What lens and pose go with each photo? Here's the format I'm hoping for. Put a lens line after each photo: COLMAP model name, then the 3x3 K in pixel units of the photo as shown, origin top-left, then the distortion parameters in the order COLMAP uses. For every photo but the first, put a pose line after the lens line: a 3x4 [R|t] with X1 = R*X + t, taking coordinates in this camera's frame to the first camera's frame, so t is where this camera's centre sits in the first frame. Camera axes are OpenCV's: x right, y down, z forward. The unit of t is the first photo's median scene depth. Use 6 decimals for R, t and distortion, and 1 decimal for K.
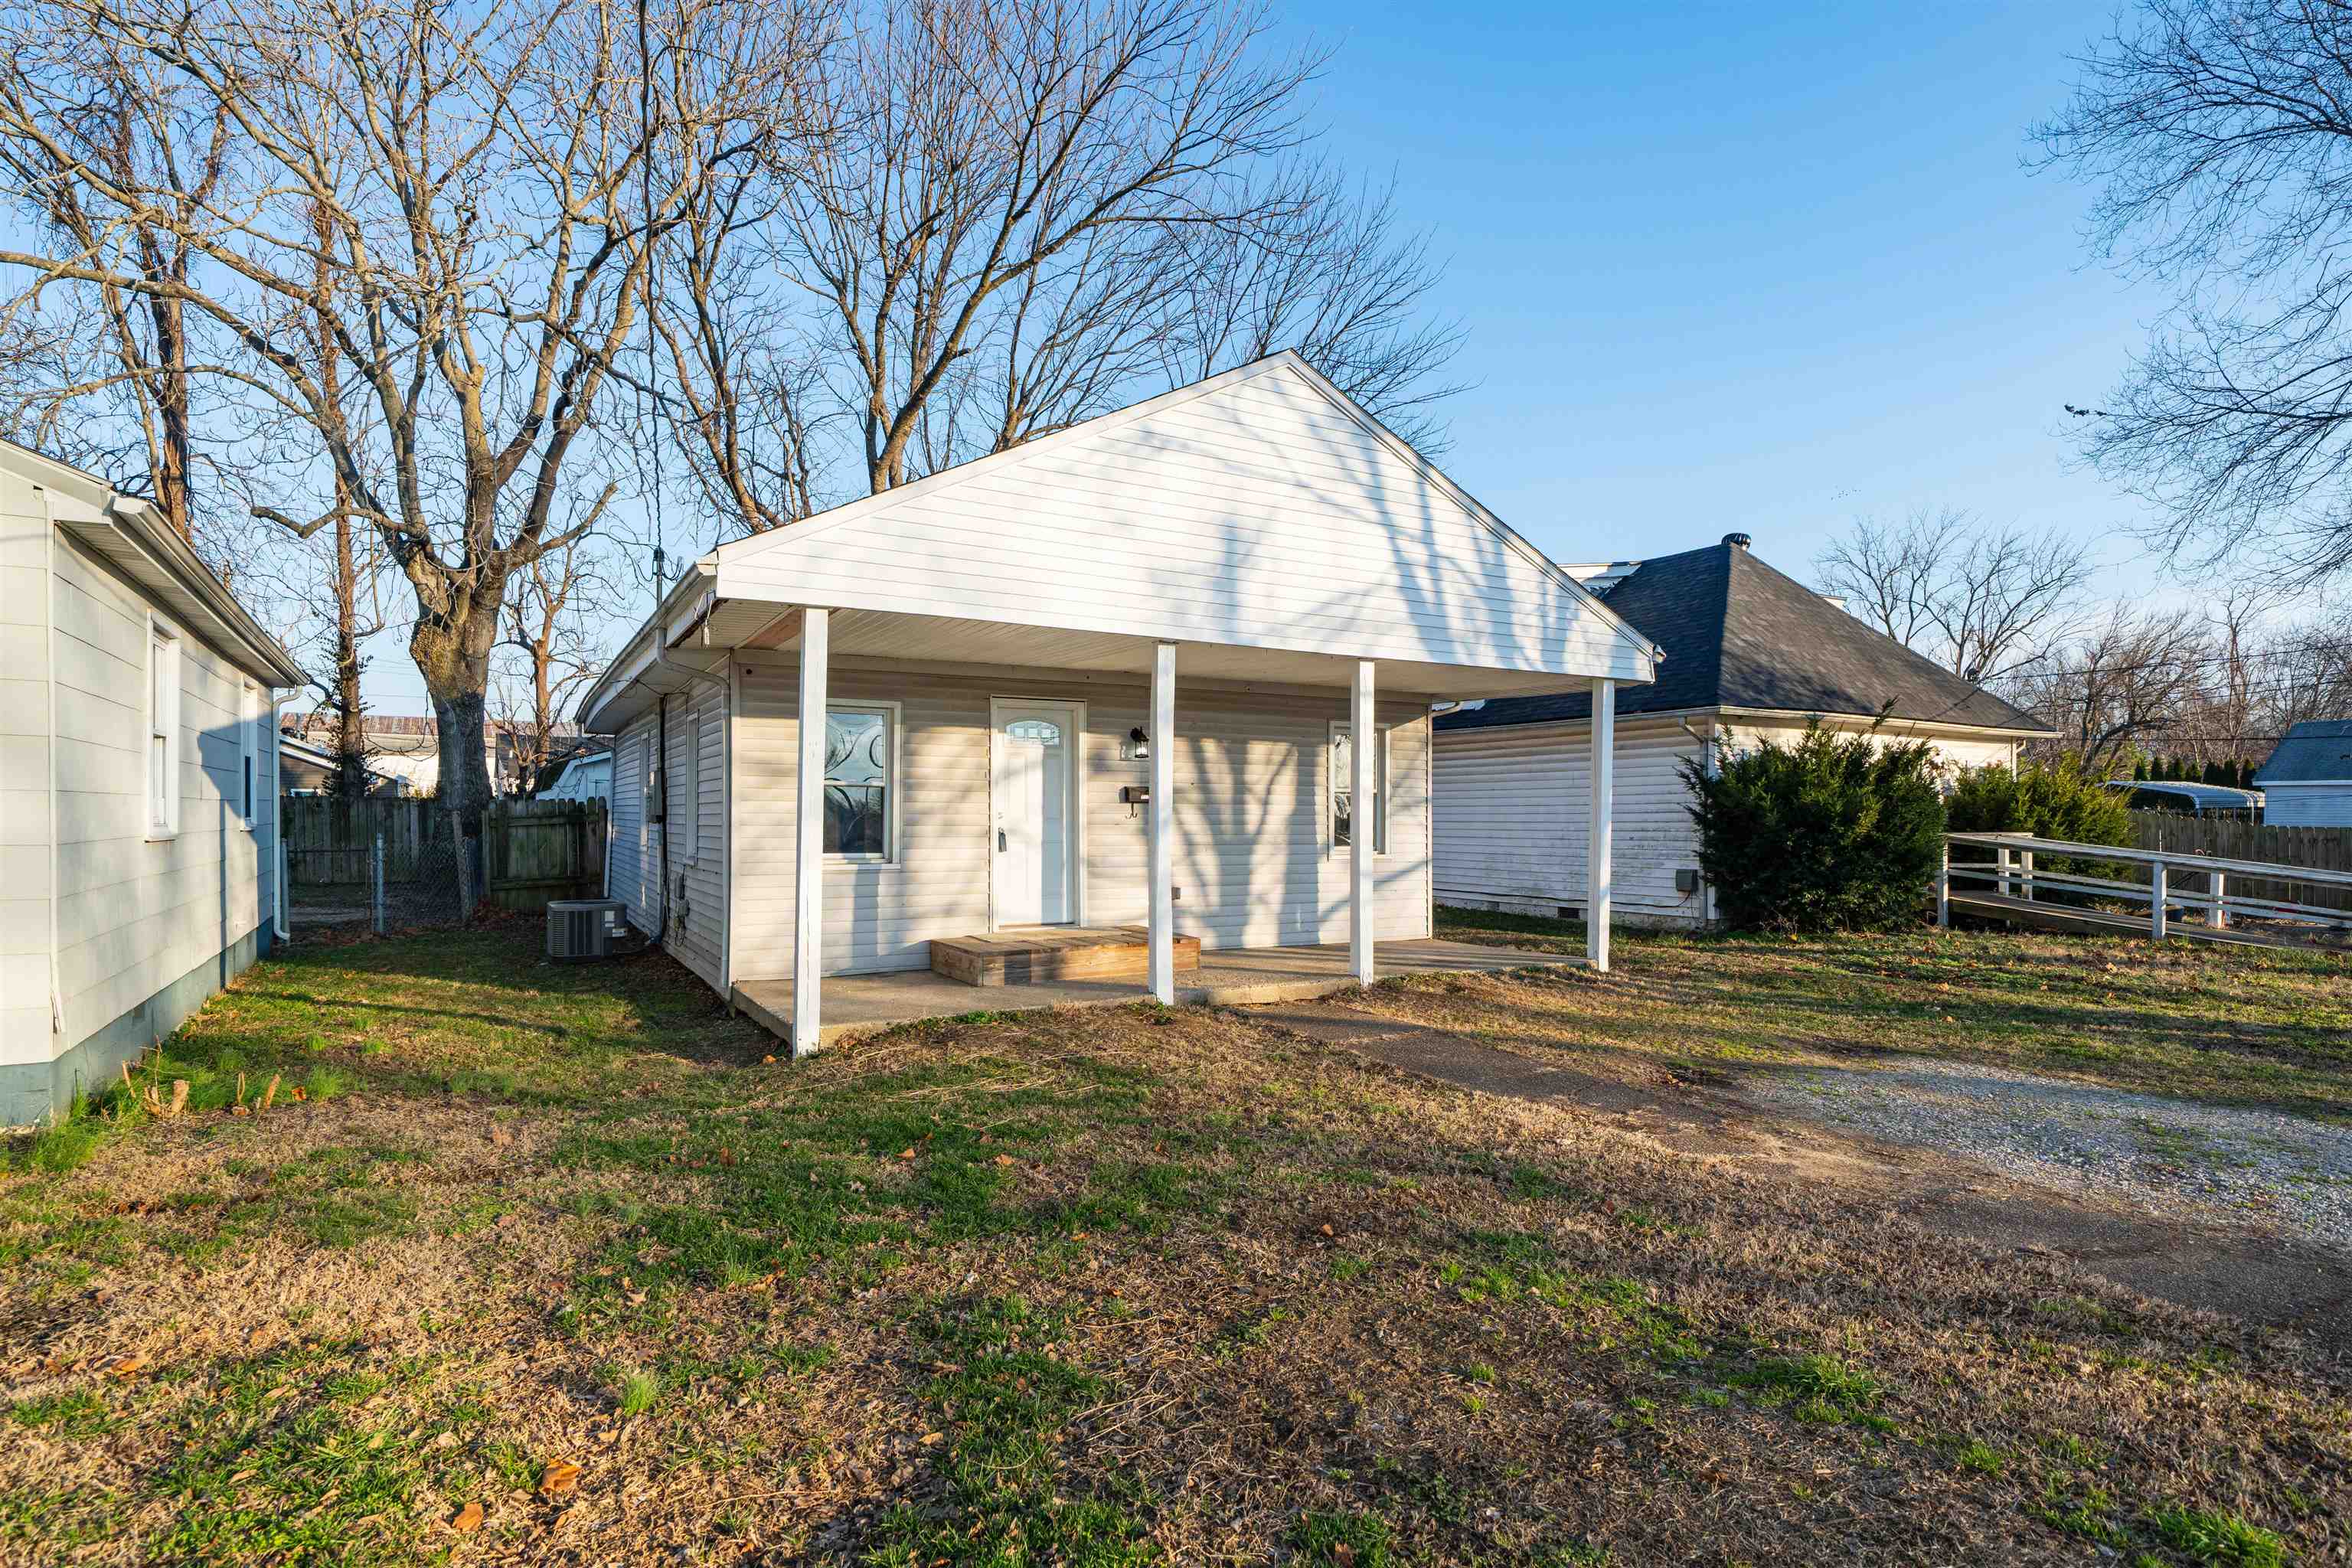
lens RADIAL K [[1170.8, 0, 1178.8], [0, 1170.8, 809.1], [0, 0, 1]] dist [0.003702, 0.000317]
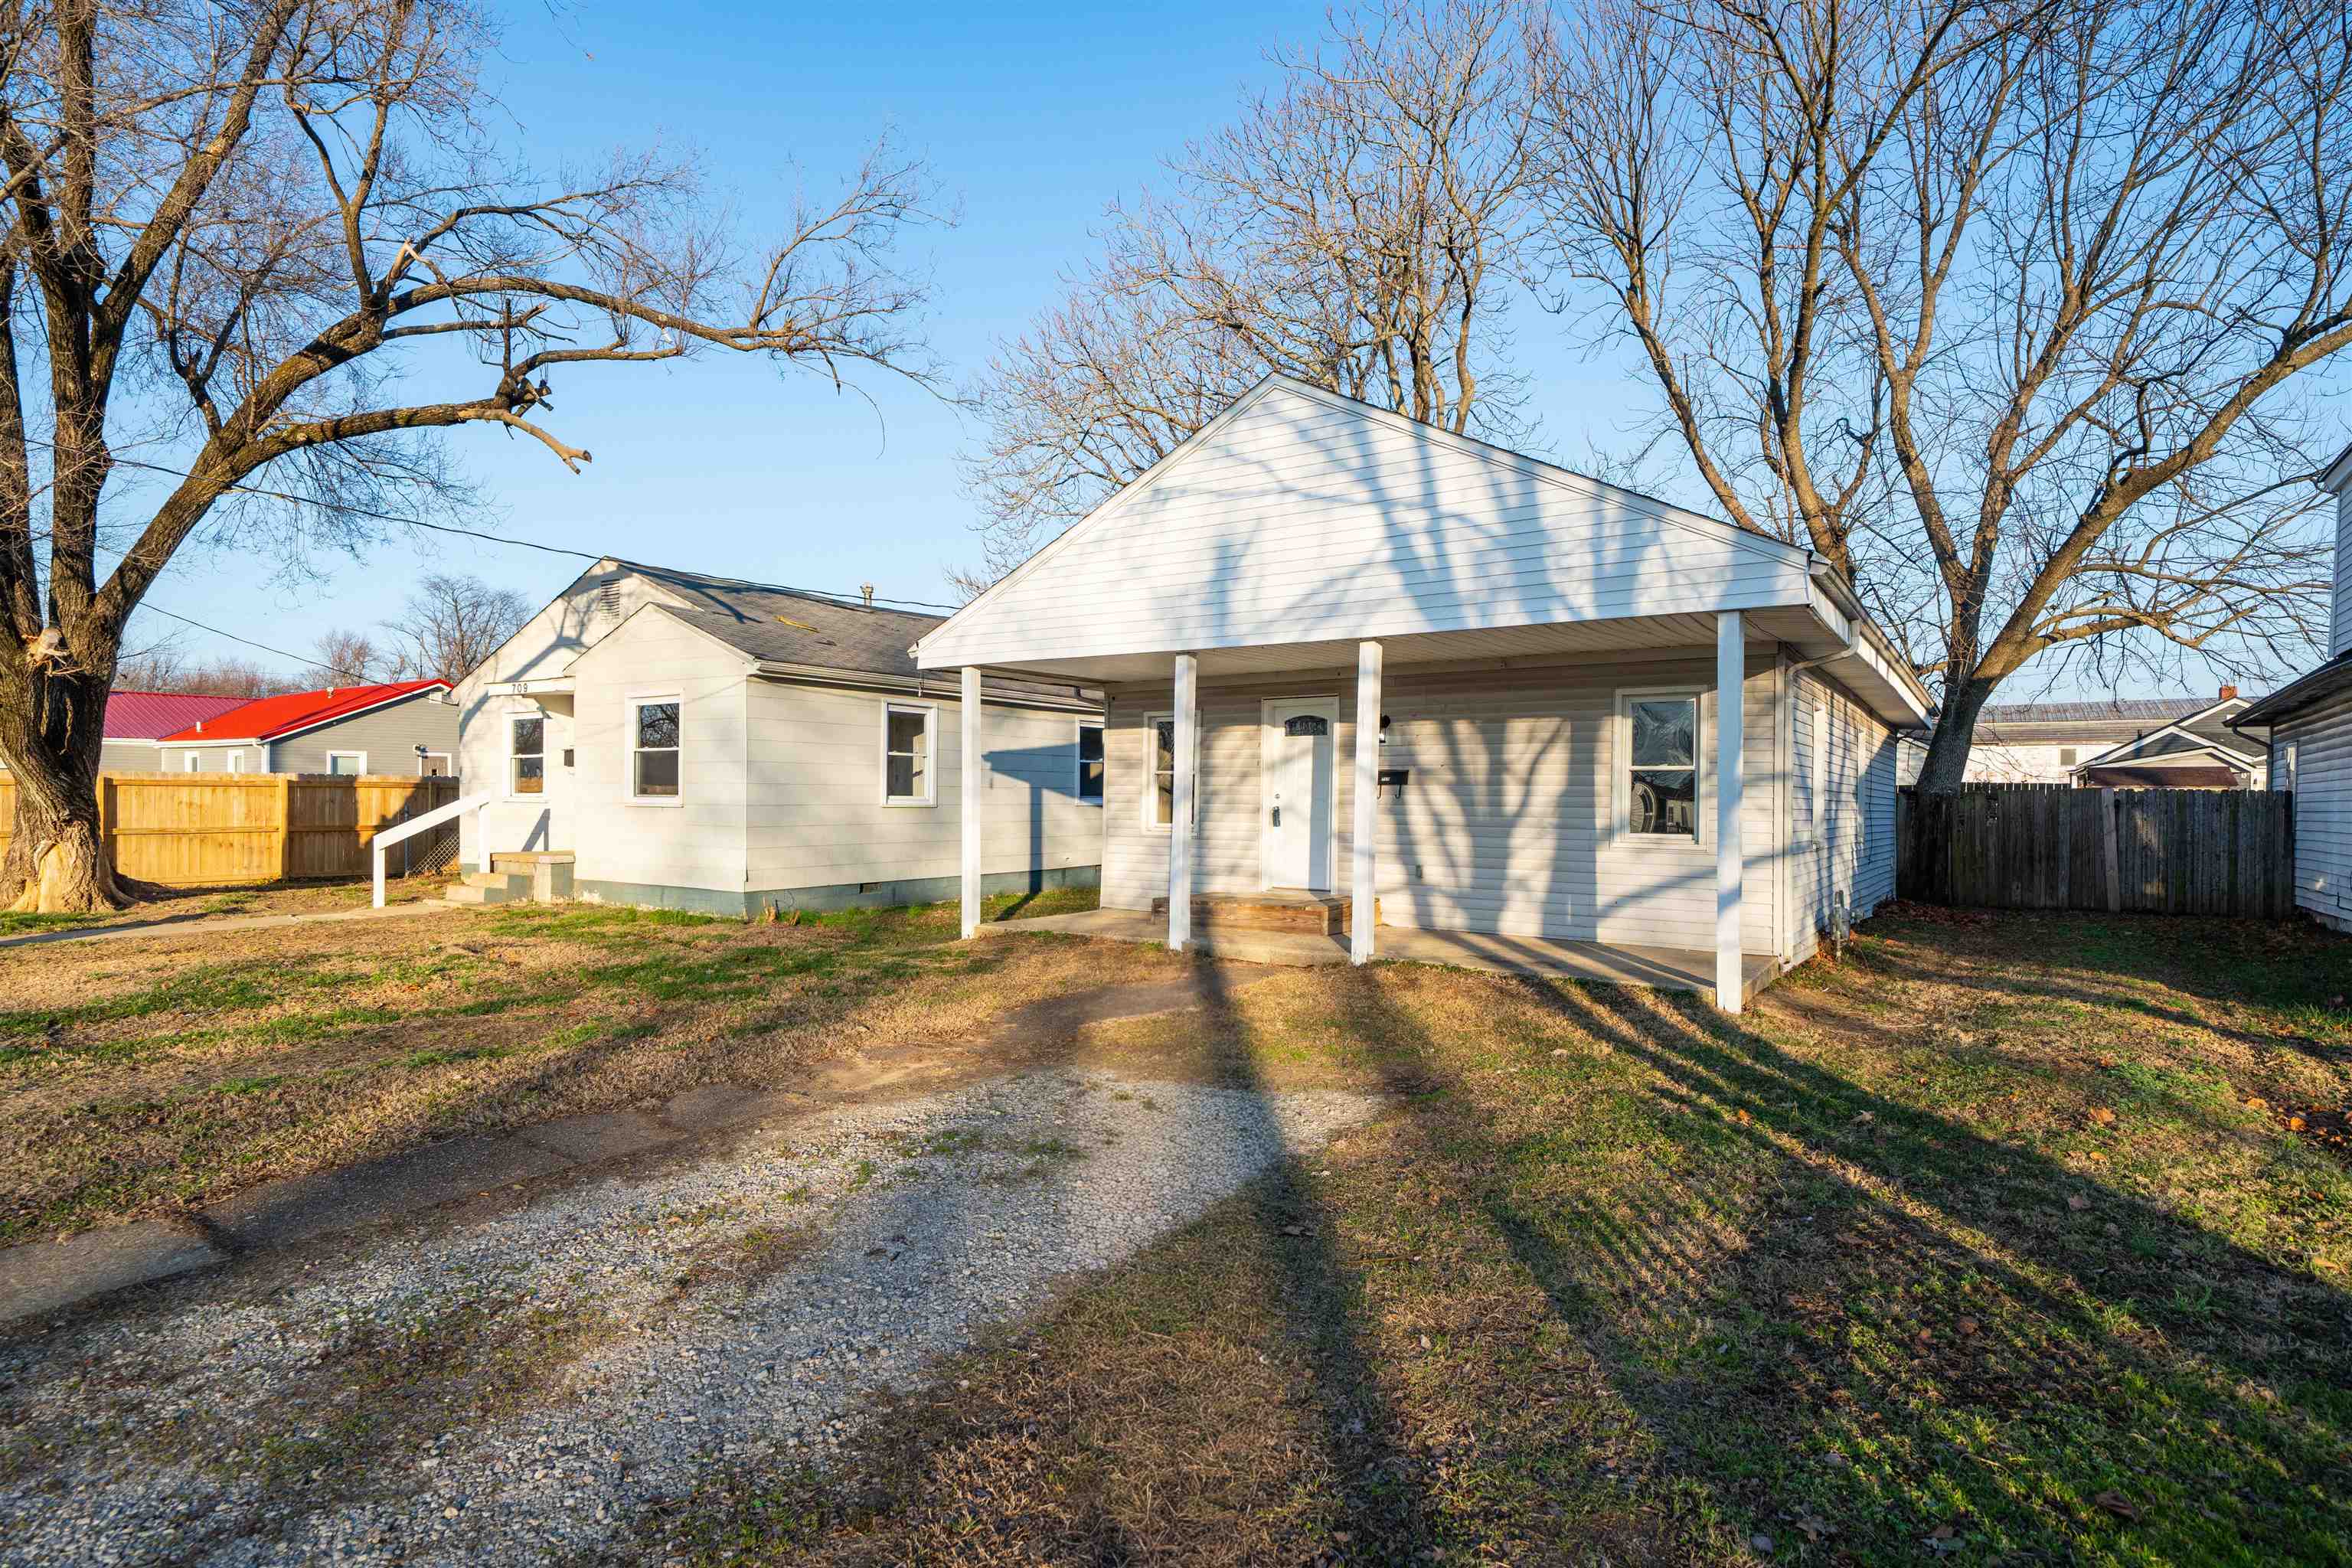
lens RADIAL K [[1170.8, 0, 1179.0], [0, 1170.8, 781.5], [0, 0, 1]] dist [0.003702, 0.000317]
pose [[0.456252, -0.013163, -0.889753, 0.927058], [-0.001288, 0.999880, -0.015453, 0.010064], [0.889850, 0.008196, 0.456180, 0.375885]]
